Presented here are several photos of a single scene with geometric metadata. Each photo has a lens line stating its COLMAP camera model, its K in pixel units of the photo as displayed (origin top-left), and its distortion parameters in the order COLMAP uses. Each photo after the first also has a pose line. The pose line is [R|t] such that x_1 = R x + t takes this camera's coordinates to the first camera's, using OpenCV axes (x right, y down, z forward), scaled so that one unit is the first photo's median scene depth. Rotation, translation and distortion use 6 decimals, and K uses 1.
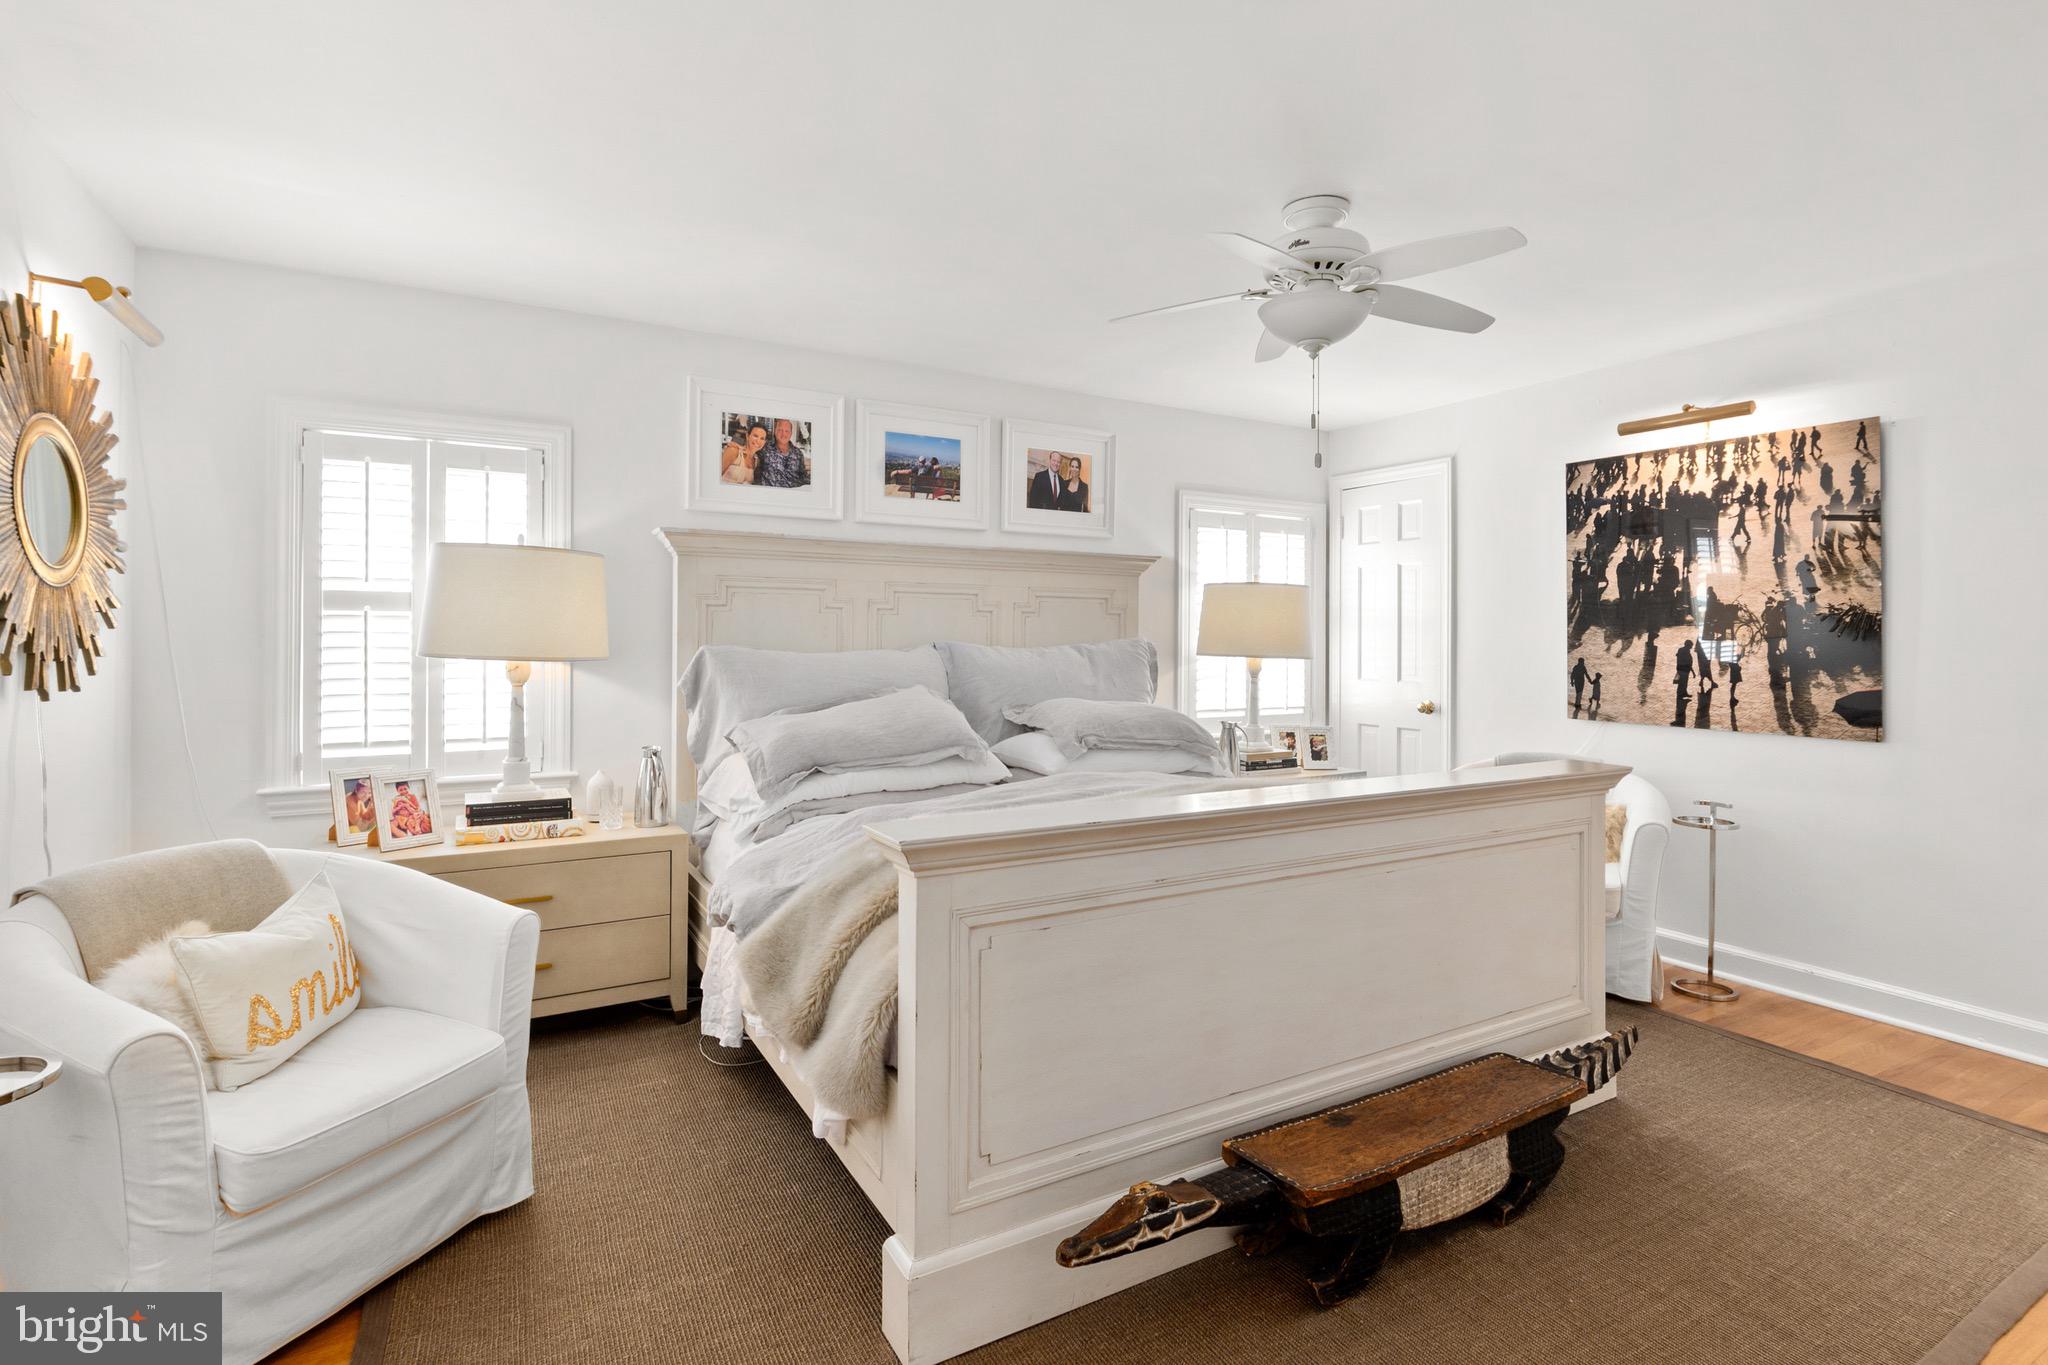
lens RADIAL K [[979.3, 0, 1034.0], [0, 979.3, 646.9], [0, 0, 1]] dist [-0.005595, 0.002912]
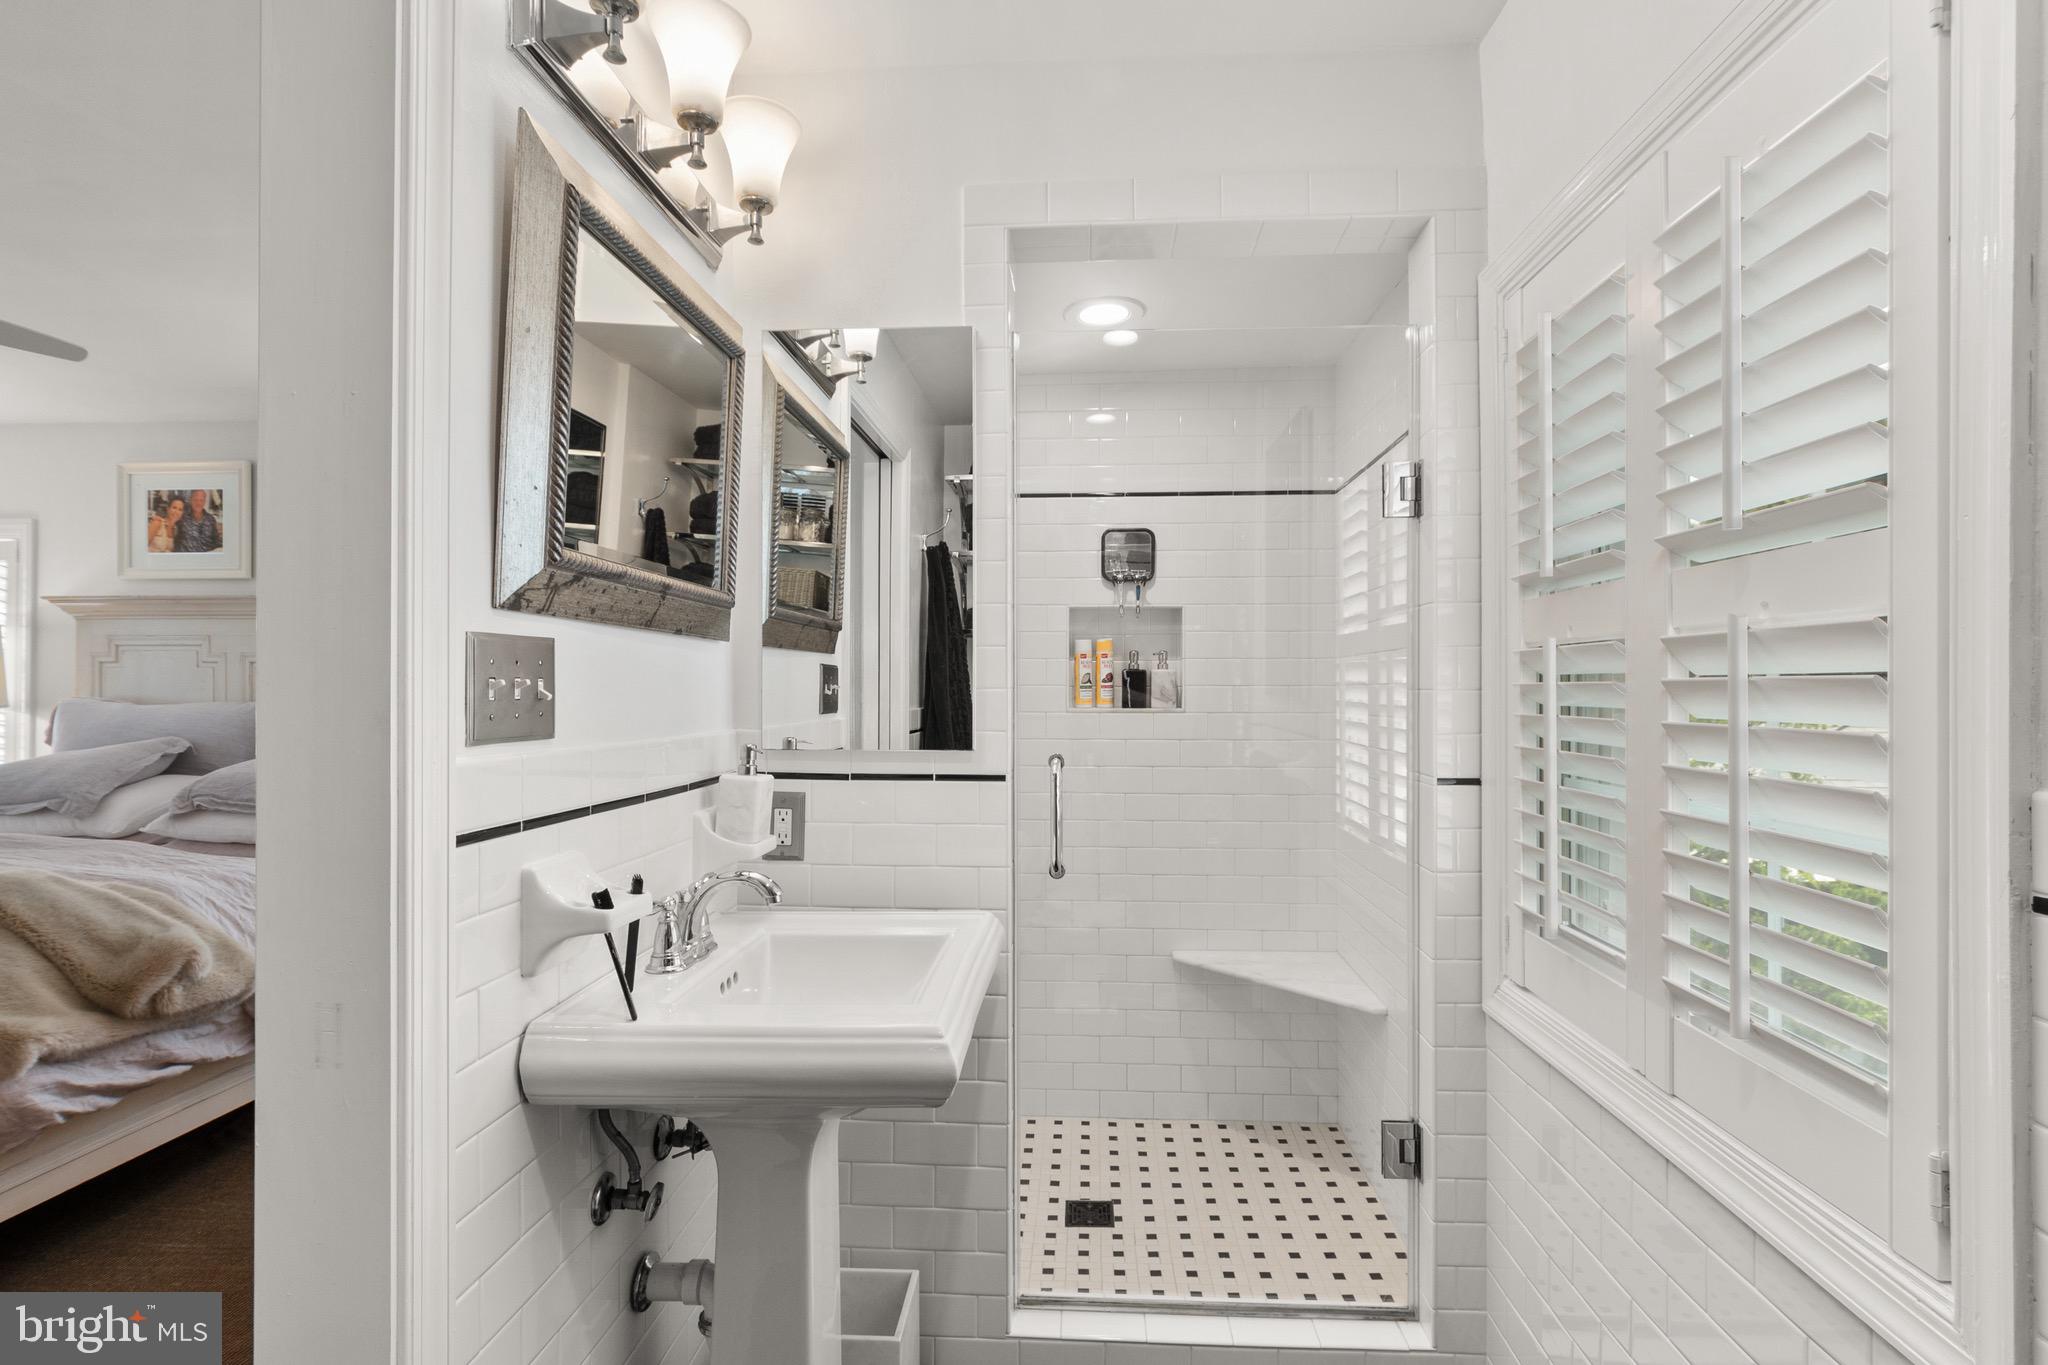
lens RADIAL K [[979.3, 0, 1034.5], [0, 979.3, 676.1], [0, 0, 1]] dist [-0.005595, 0.002912]
pose [[0.830753, -0.008337, -0.556579, 1.136247], [0.002266, 0.999930, -0.011596, -0.009999], [0.556637, 0.008372, 0.830713, 0.622312]]
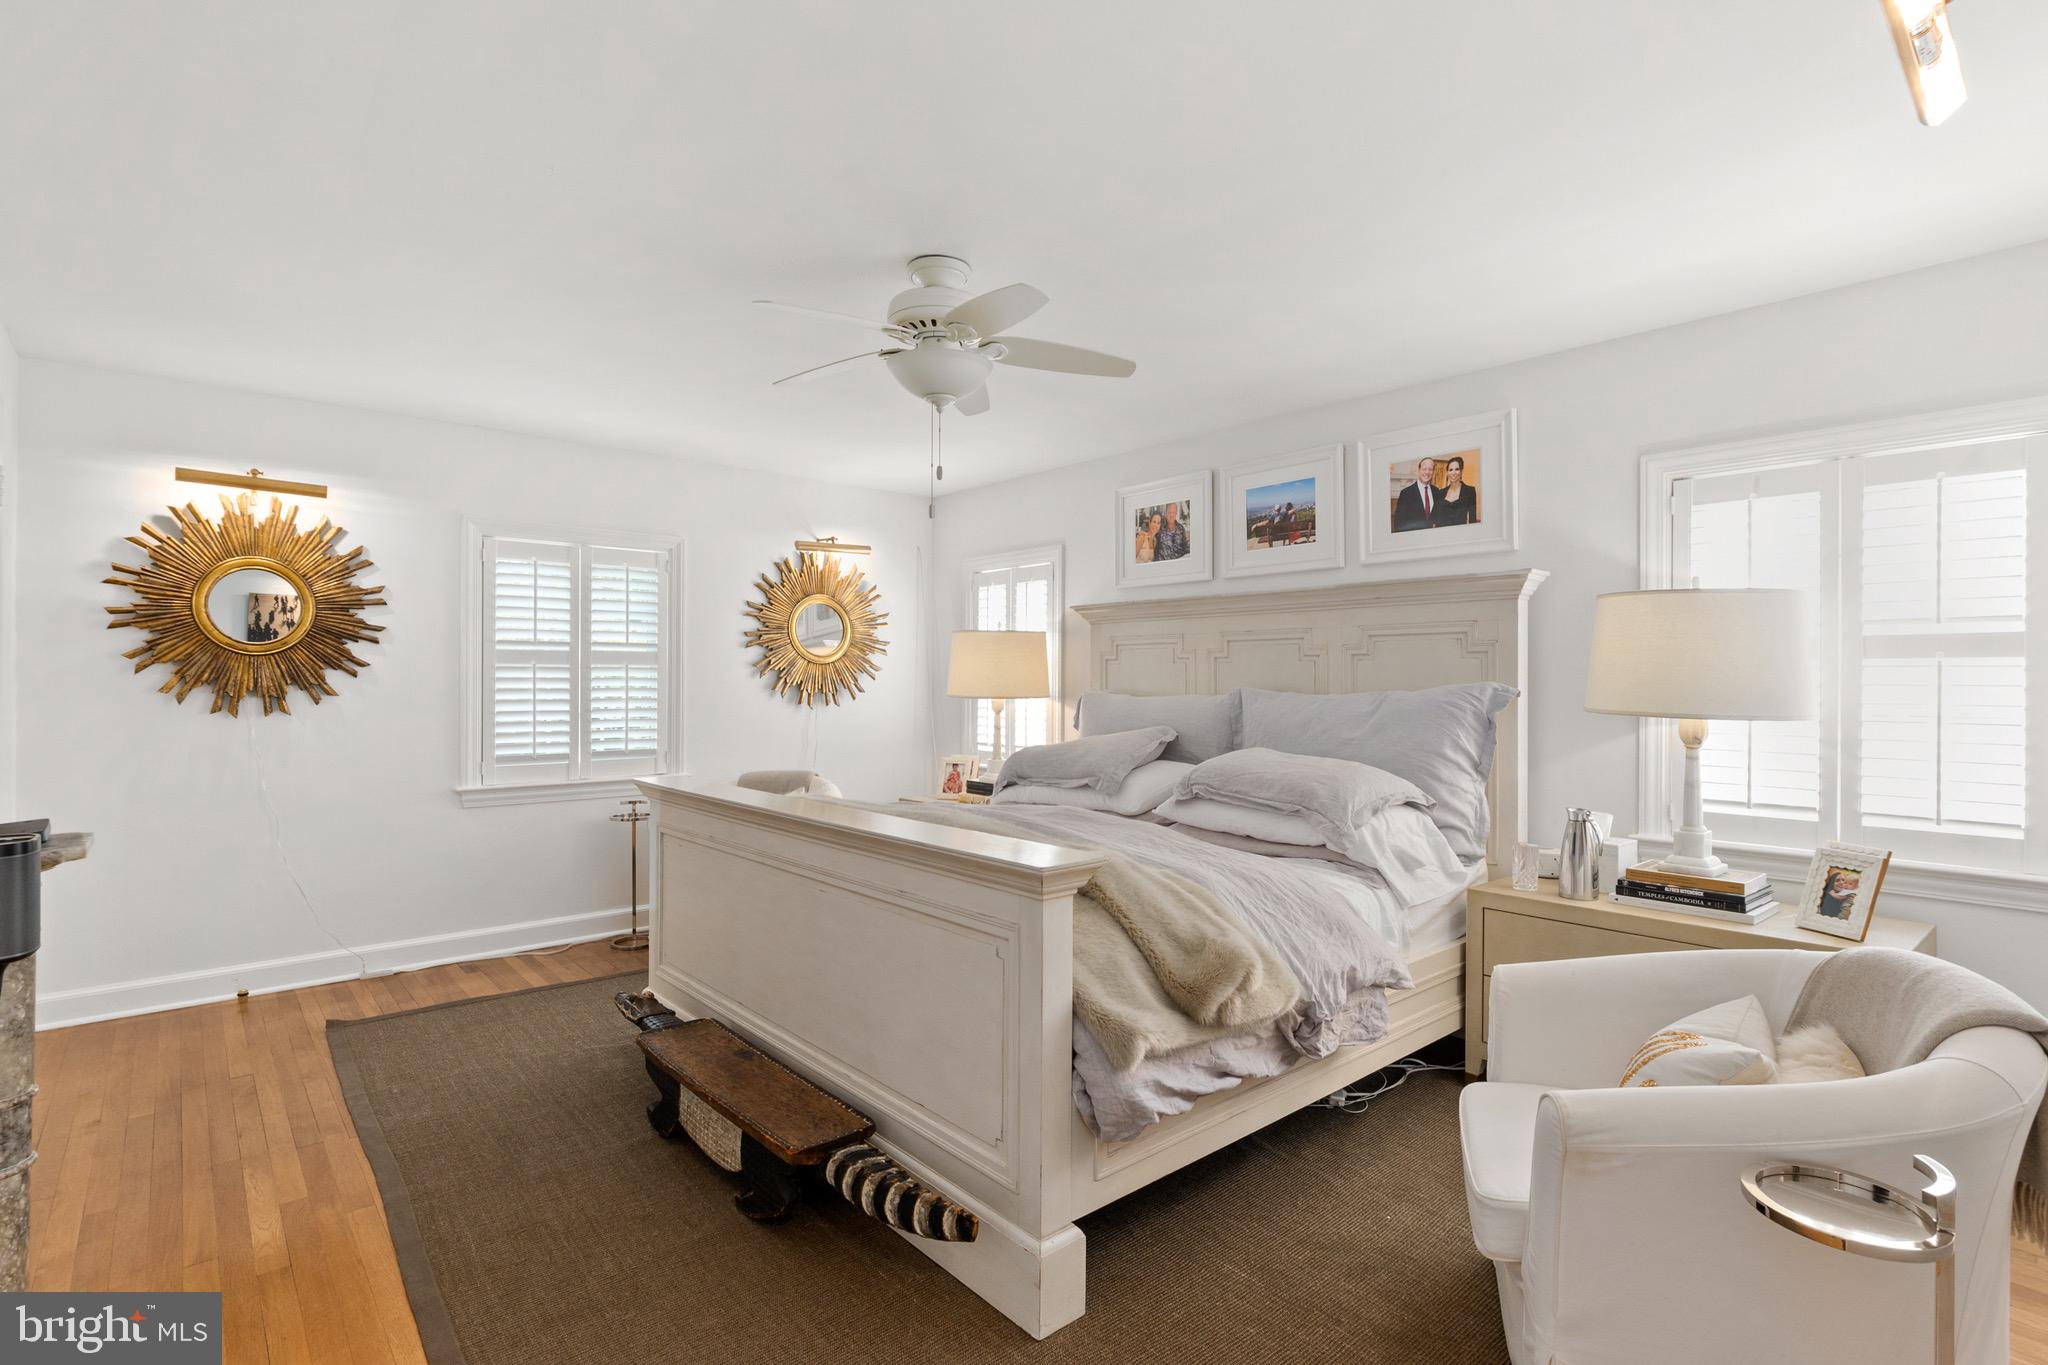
lens RADIAL K [[979.3, 0, 1029.8], [0, 979.3, 676.9], [0, 0, 1]] dist [-0.005595, 0.002912]
pose [[0.191545, -0.006967, -0.981459, 0.906753], [-0.002572, 0.999968, -0.007600, -0.008270], [0.981480, 0.003980, 0.191521, 0.603477]]
